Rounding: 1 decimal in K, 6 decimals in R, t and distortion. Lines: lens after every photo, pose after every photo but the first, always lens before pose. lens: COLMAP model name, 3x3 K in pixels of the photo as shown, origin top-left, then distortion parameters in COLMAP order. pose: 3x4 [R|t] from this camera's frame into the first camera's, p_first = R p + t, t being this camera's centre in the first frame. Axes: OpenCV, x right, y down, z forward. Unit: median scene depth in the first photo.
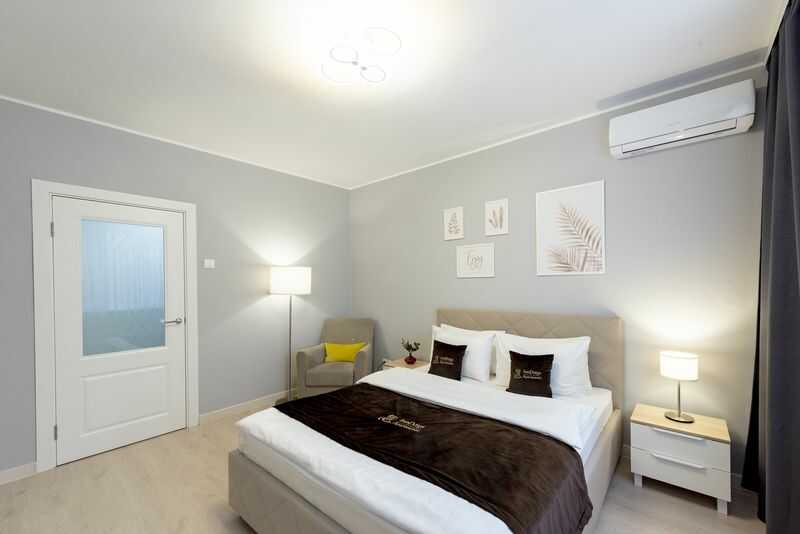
lens RADIAL K [[319.5, 0, 425.5], [0, 319.5, 288.6], [0, 0, 1]] dist [-0.000565, -0.000193]
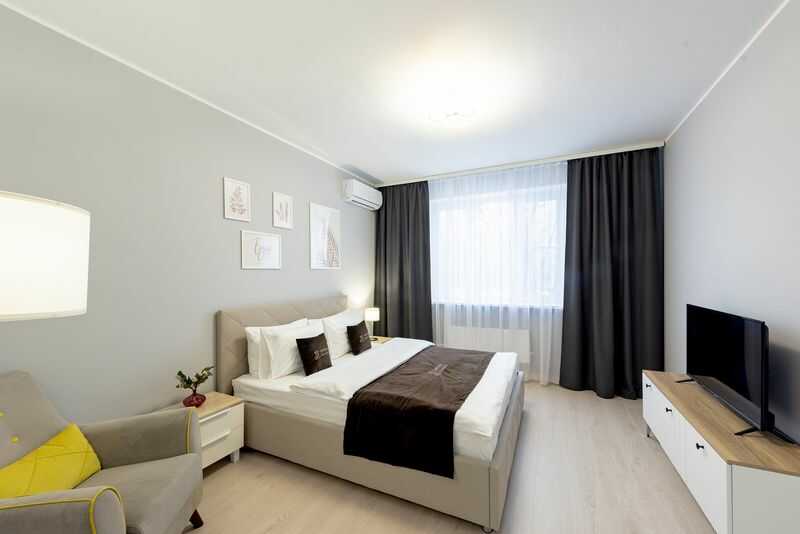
lens RADIAL K [[310.6, 0, 405.0], [0, 310.6, 272.7], [0, 0, 1]] dist [0.000431, -0.000144]
pose [[-0.241531, 0.006916, 0.970368, -0.822202], [0.021548, 0.999766, -0.001762, -0.015263], [-0.970154, 0.020484, -0.241624, 0.856336]]
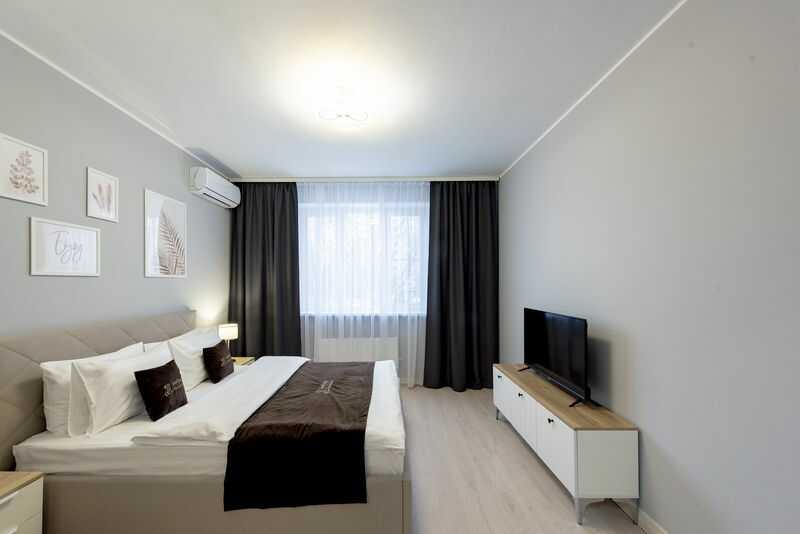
lens RADIAL K [[314.4, 0, 388.1], [0, 314.4, 280.5], [0, 0, 1]] dist [0.012427, -0.005486]
pose [[-0.627319, 0.010093, 0.778697, -0.744392], [0.016335, 0.999867, 0.000199, -0.017128], [-0.778591, 0.012845, -0.627401, 0.938722]]
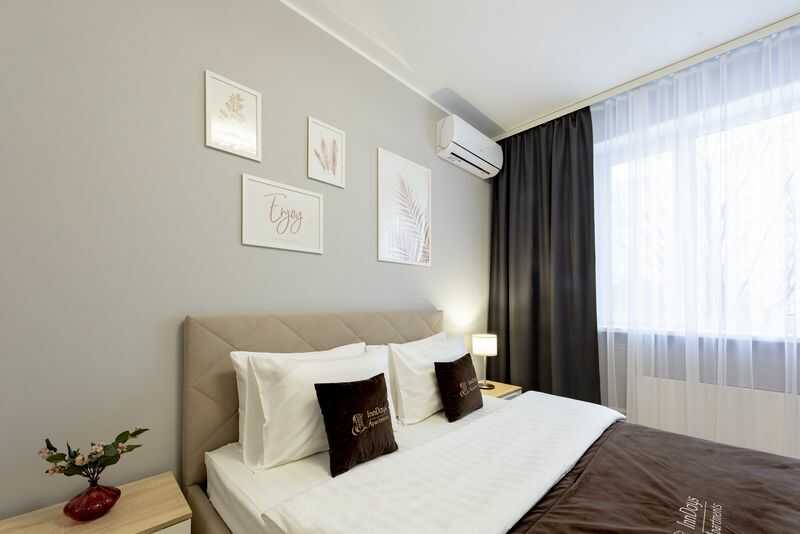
lens RADIAL K [[328.5, 0, 397.8], [0, 328.5, 296.7], [0, 0, 1]] dist [0.001940, 0.000067]
pose [[0.116330, 0.022773, 0.992950, -0.351974], [0.007996, 0.999683, -0.023865, 0.054999], [-0.993178, 0.010715, 0.116111, 0.795209]]
